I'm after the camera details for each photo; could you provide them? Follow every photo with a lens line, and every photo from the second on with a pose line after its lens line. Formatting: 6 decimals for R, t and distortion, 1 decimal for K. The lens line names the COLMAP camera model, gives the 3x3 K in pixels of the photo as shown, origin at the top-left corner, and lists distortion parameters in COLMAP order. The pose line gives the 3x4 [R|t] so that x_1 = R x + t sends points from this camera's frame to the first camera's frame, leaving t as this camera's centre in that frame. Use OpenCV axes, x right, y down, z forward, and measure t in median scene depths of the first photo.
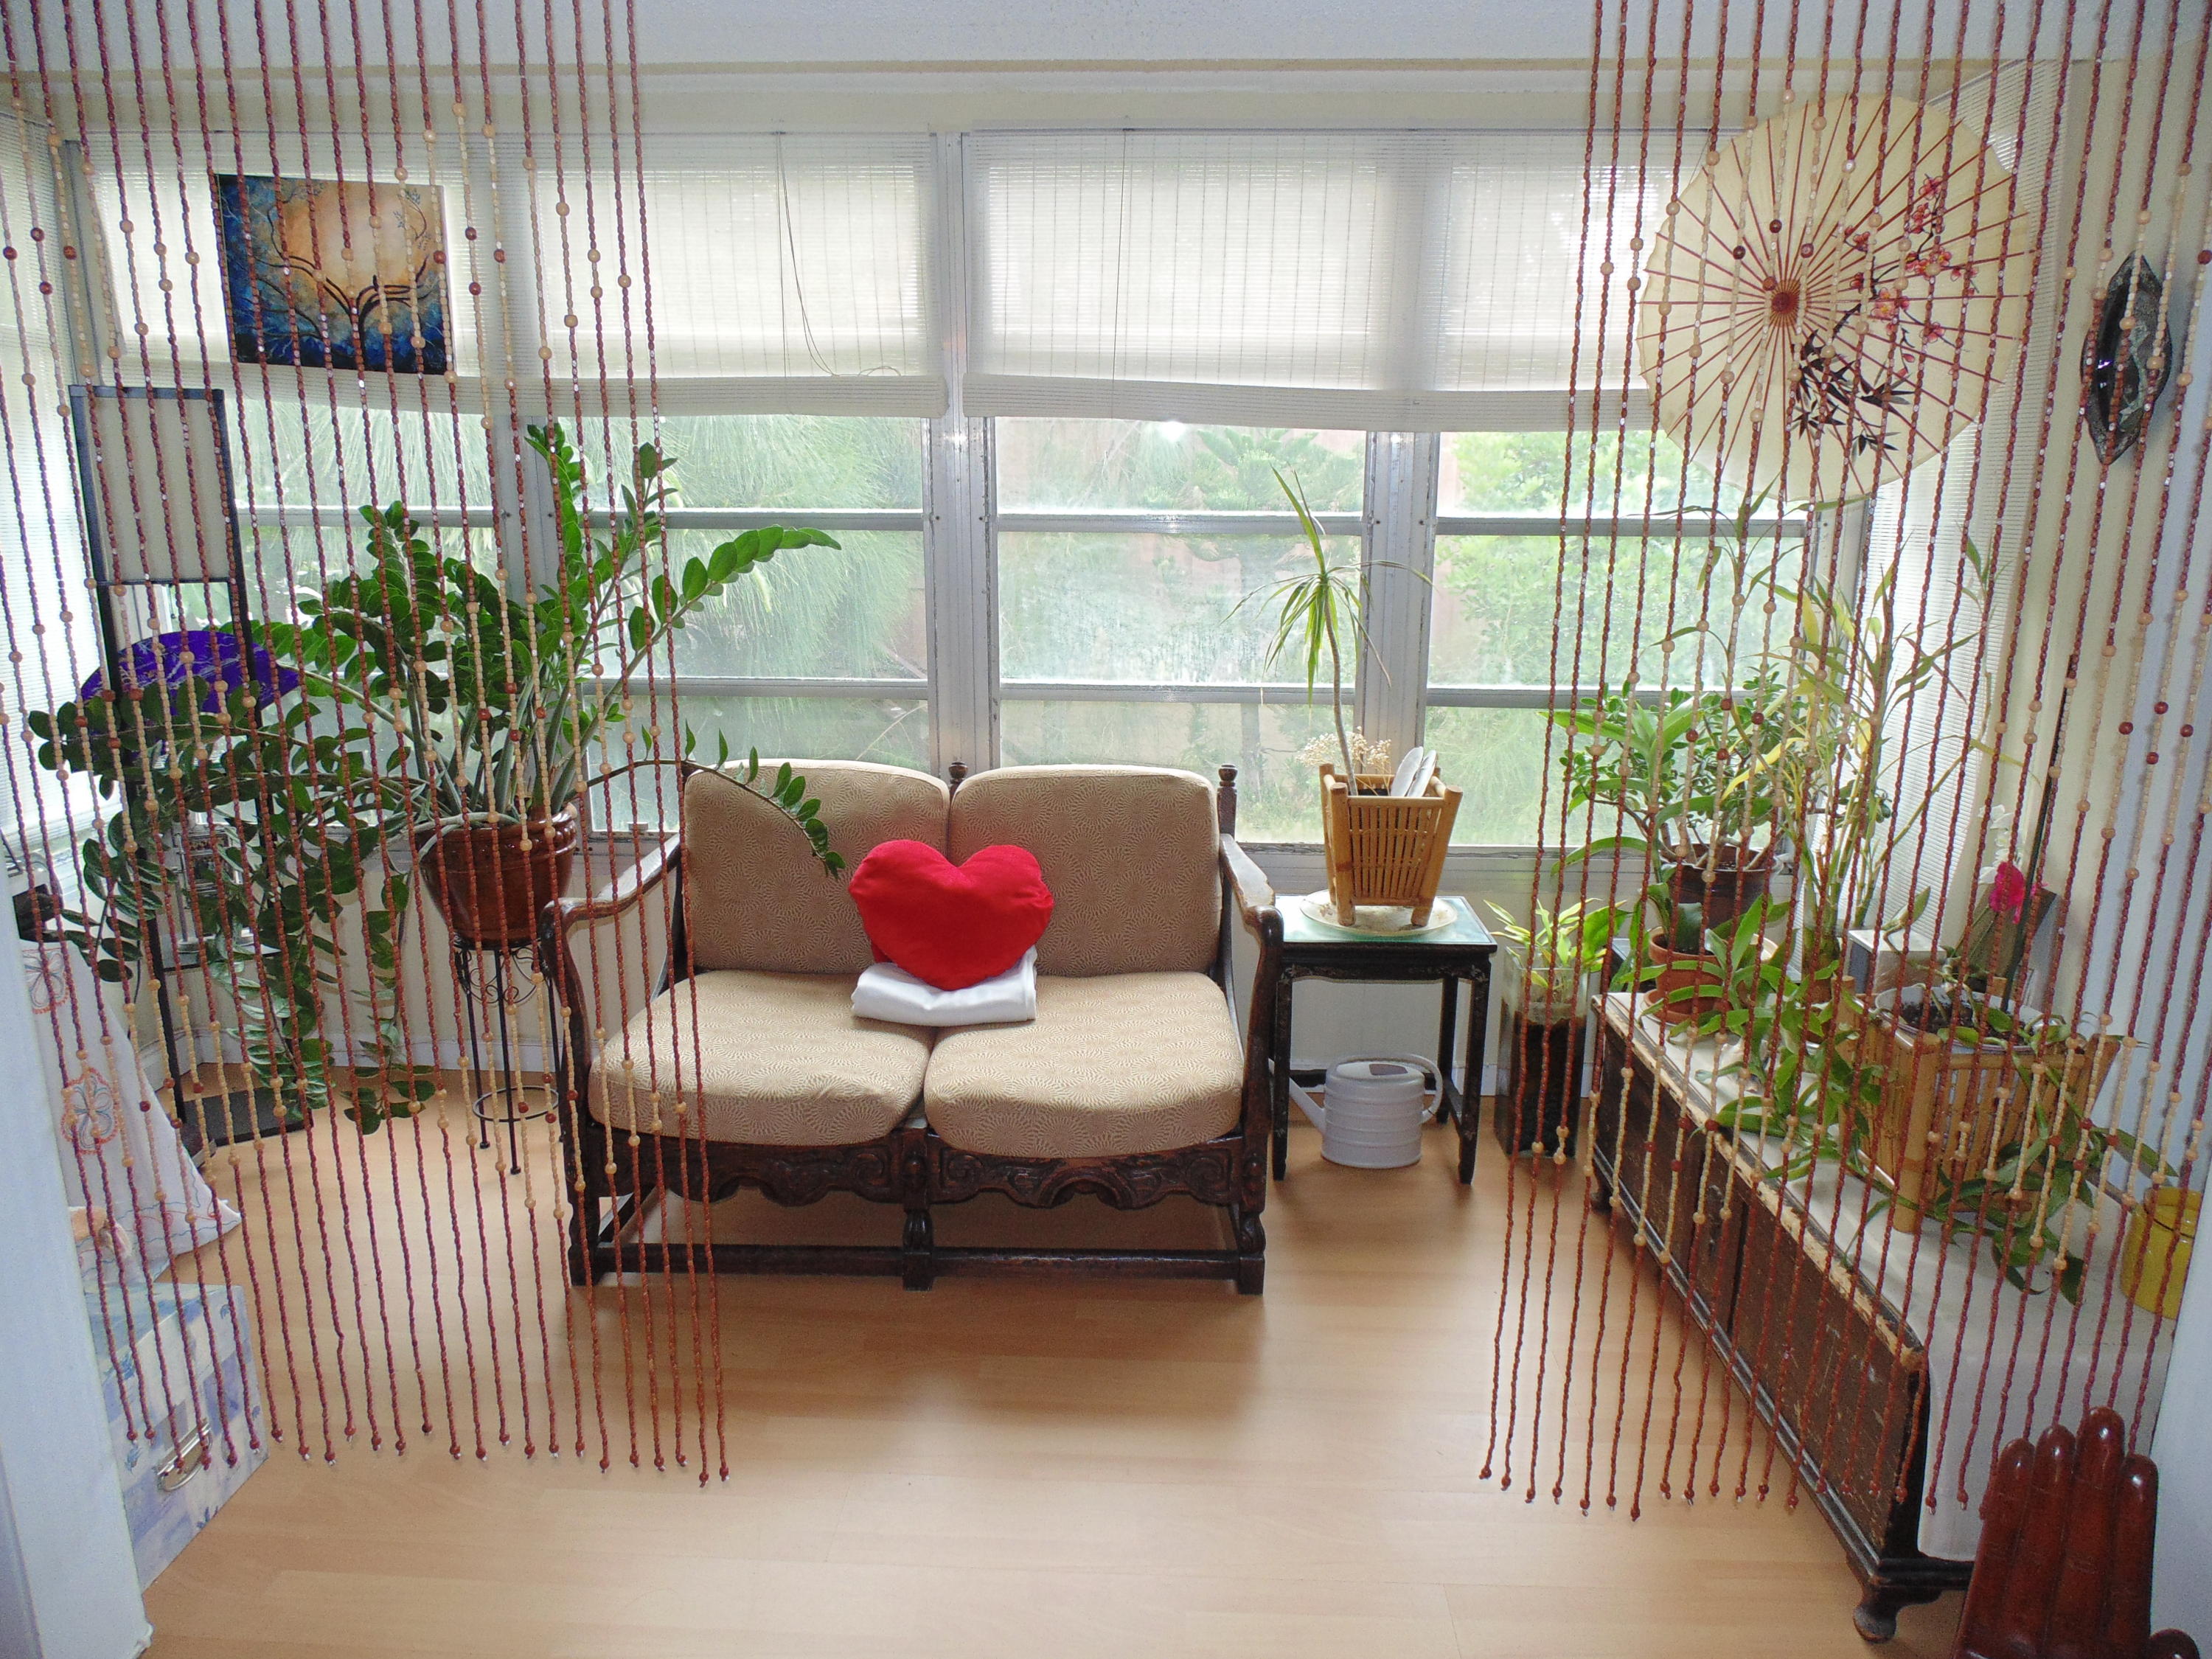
lens RADIAL K [[1479.6, 0, 1106.8], [0, 1479.6, 837.1], [0, 0, 1]] dist [-0.002901, 0.006981]
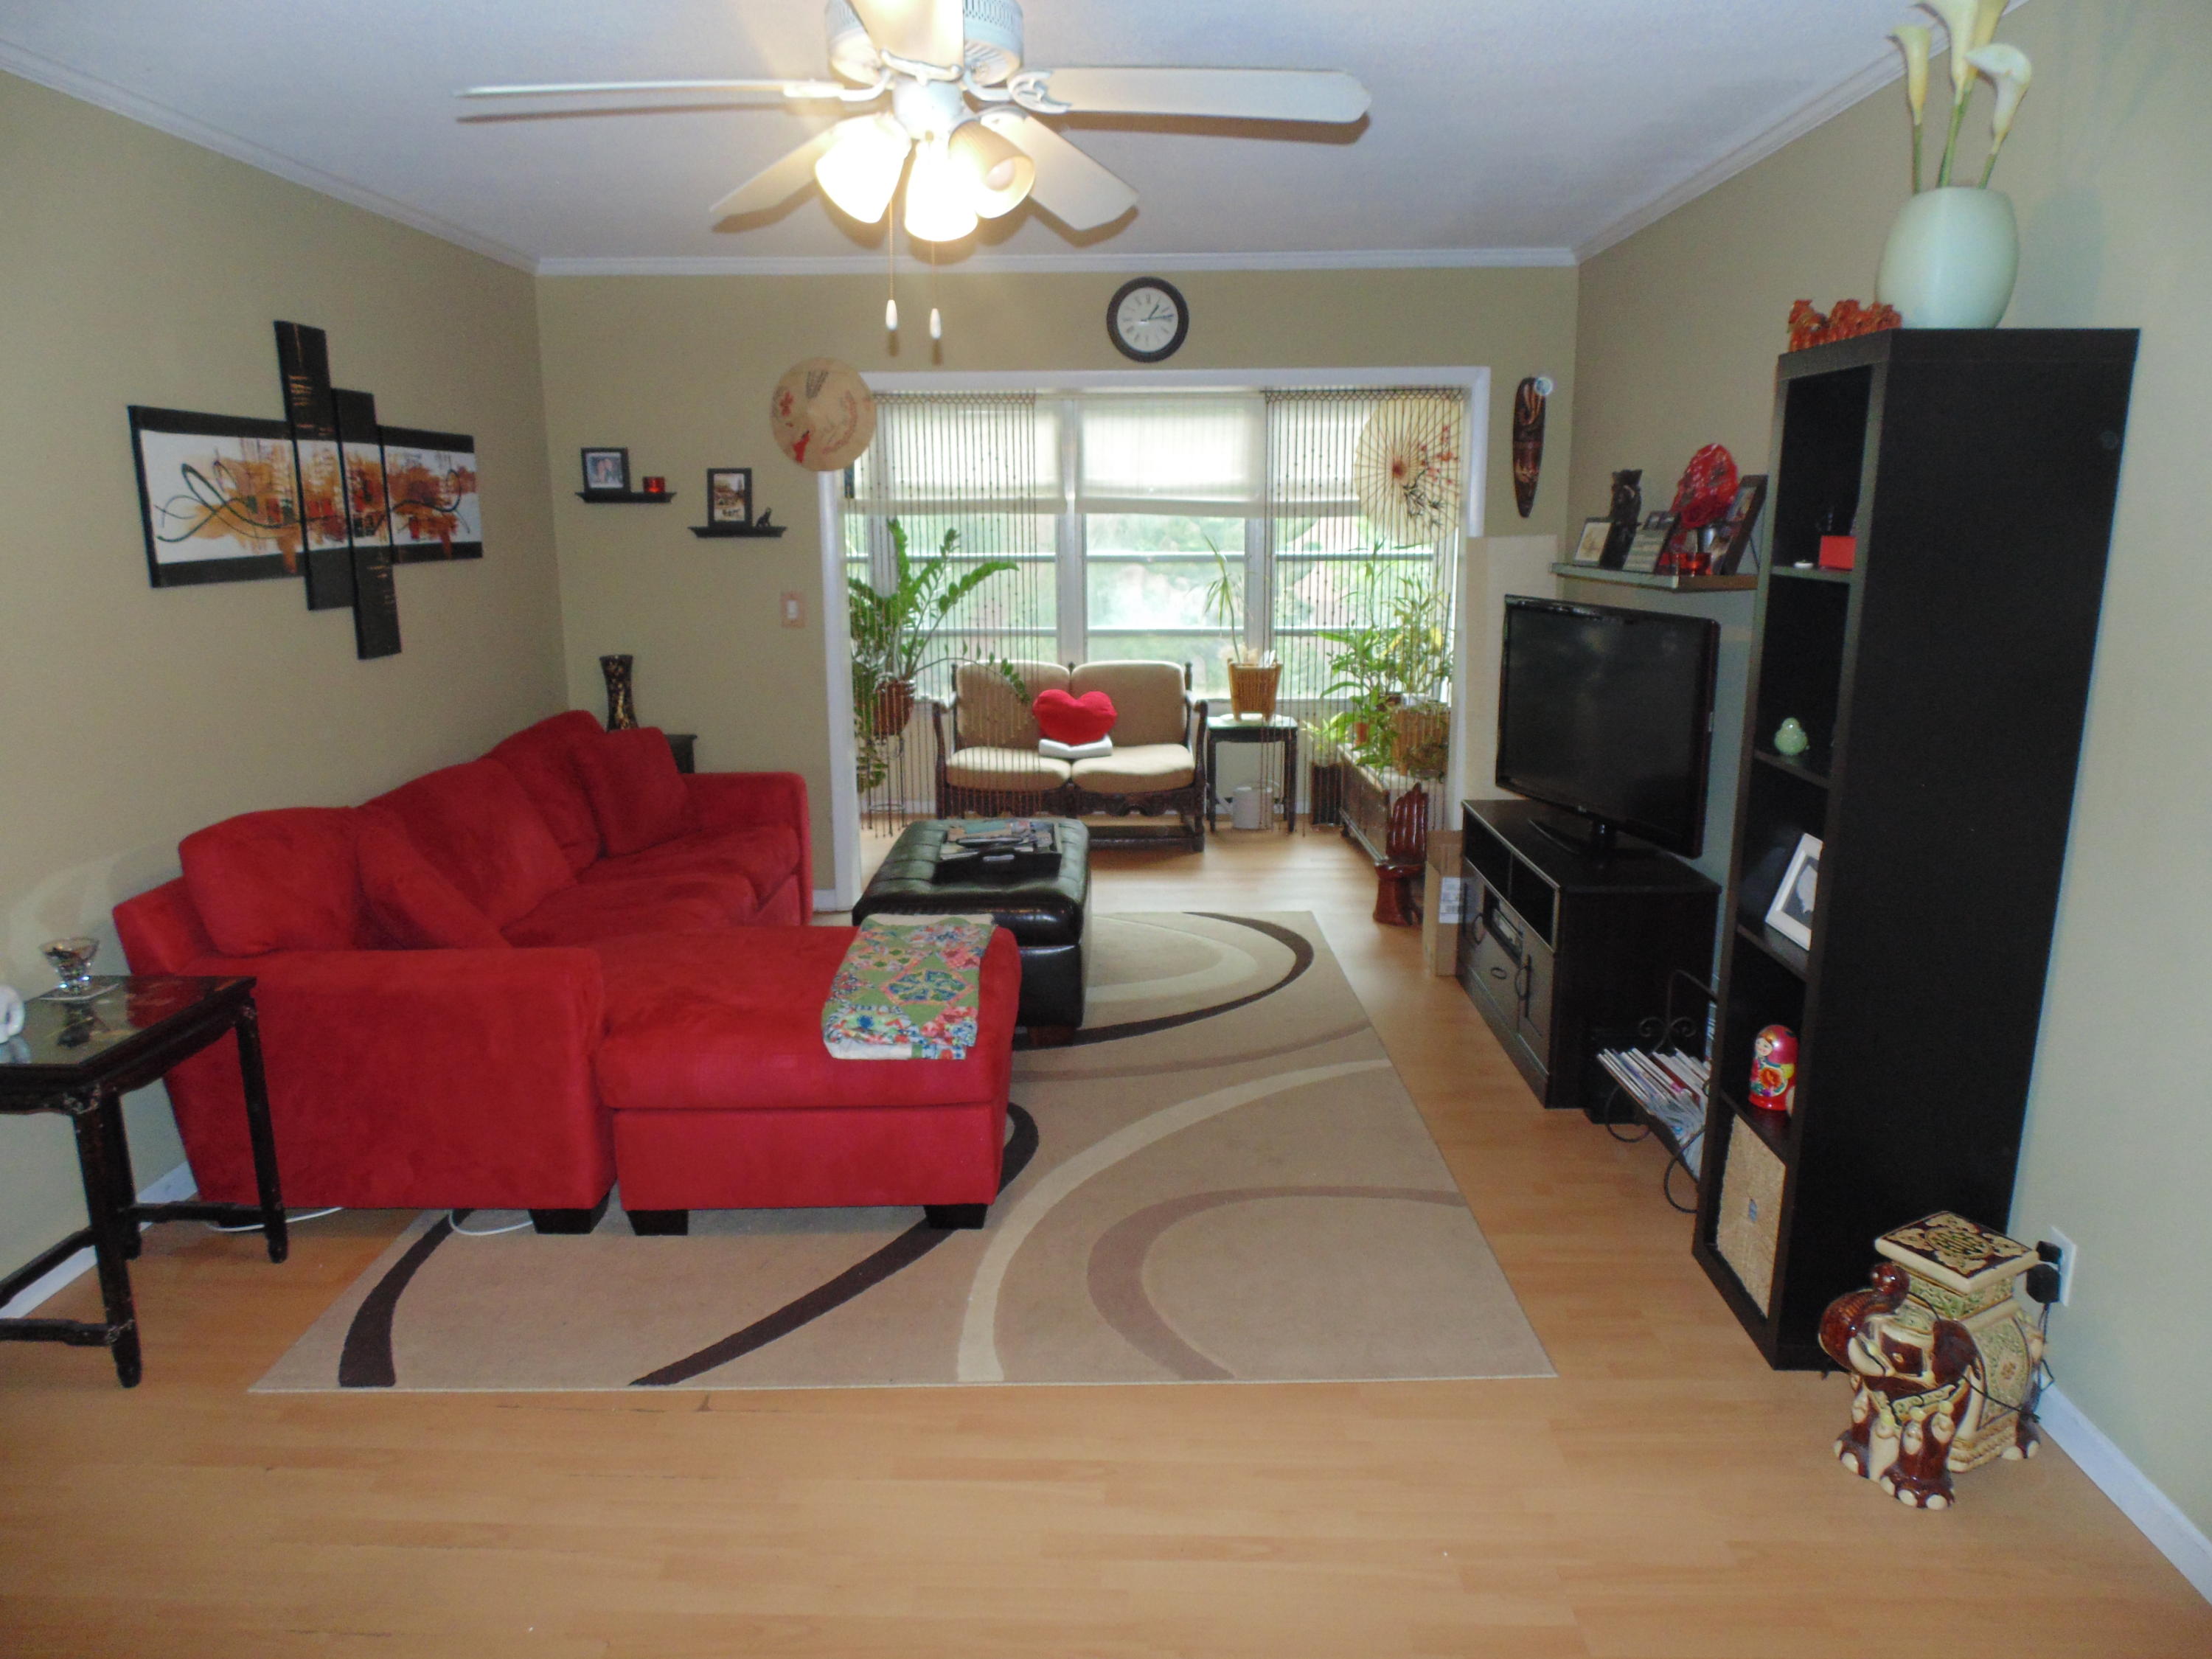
lens RADIAL K [[1479.6, 0, 1104.7], [0, 1479.6, 821.1], [0, 0, 1]] dist [-0.002901, 0.006981]
pose [[0.999862, -0.013706, 0.009428, -0.077747], [0.014115, 0.998899, -0.044745, 0.314790], [-0.008804, 0.044872, 0.998954, -1.352378]]
